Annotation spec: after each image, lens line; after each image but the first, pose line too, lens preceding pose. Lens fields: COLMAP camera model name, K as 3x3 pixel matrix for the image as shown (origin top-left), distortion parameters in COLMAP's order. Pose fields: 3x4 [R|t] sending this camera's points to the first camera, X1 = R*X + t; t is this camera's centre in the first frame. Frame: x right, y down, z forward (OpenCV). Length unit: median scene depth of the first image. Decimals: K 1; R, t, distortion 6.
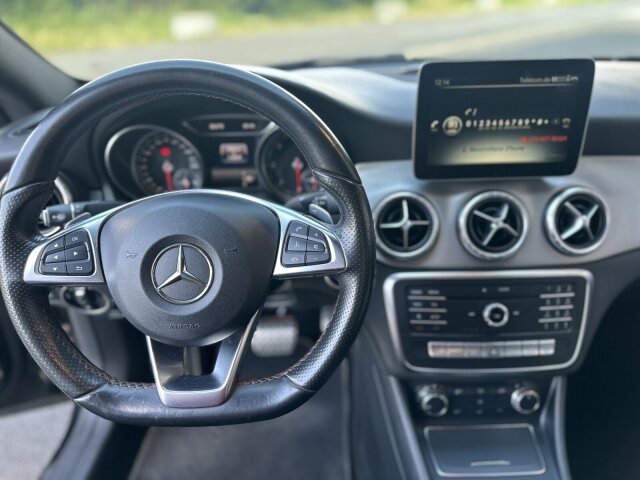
lens RADIAL K [[445.9, 0, 320.0], [0, 445.9, 240.0], [0, 0, 1]] dist [0.079716, -0.141344]
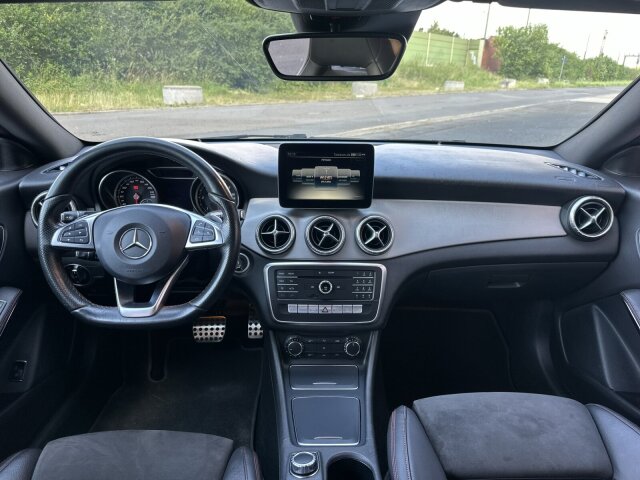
lens RADIAL K [[445.9, 0, 320.0], [0, 445.9, 240.0], [0, 0, 1]] dist [0.079716, -0.141344]
pose [[0.998520, 0.033819, 0.042582, 0.295507], [-0.027814, 0.990527, -0.134471, 0.220524], [-0.046726, 0.133088, 0.990002, -0.705117]]
